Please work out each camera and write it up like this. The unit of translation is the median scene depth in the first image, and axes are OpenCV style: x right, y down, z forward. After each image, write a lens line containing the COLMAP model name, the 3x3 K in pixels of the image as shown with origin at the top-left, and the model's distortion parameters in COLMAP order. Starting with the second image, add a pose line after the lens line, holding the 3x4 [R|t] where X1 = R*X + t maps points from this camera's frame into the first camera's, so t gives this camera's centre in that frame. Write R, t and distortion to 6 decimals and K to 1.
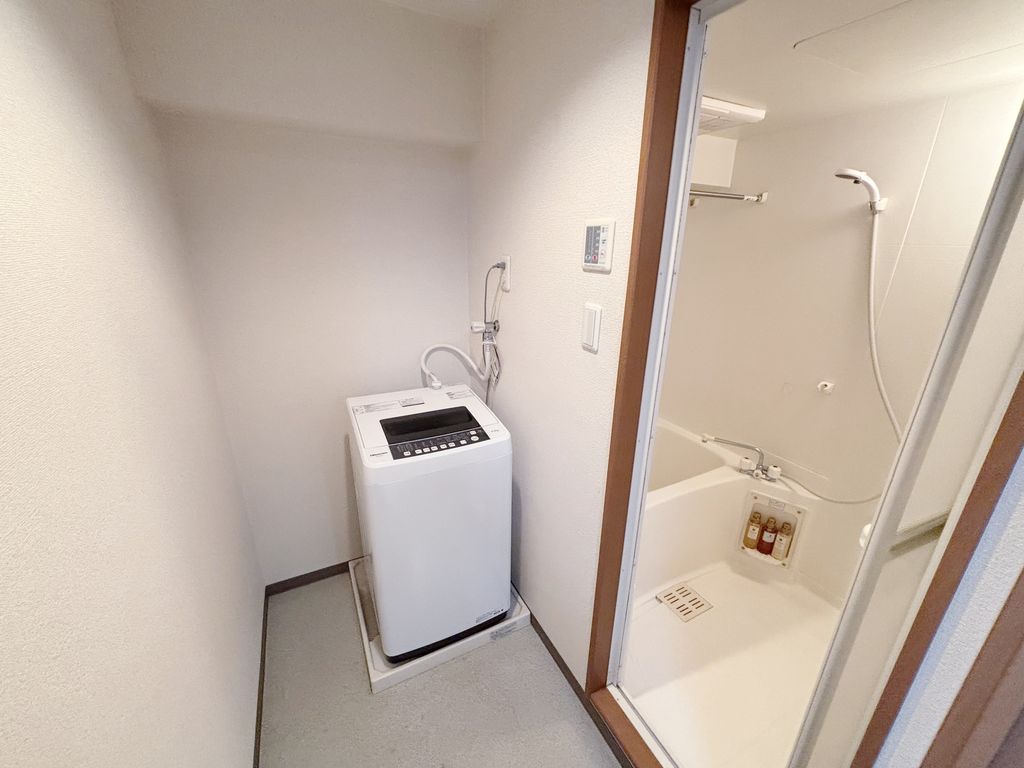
lens RADIAL K [[413.1, 0, 512.0], [0, 413.1, 384.0], [0, 0, 1]] dist [-0.002553, -0.000132]
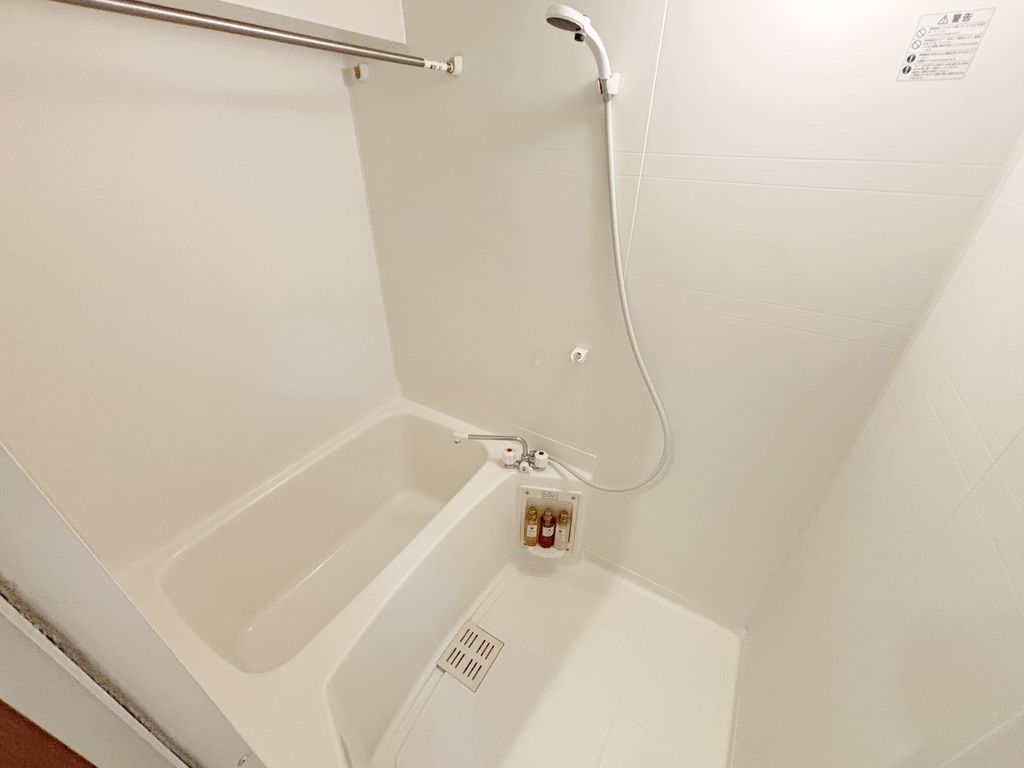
lens RADIAL K [[422.2, 0, 512.0], [0, 422.2, 384.0], [0, 0, 1]] dist [-0.000481, -0.000039]
pose [[0.856888, -0.273436, 0.437007, 0.269916], [0.172827, 0.951050, 0.256193, -0.145782], [-0.485668, -0.144002, 0.862201, 0.344372]]
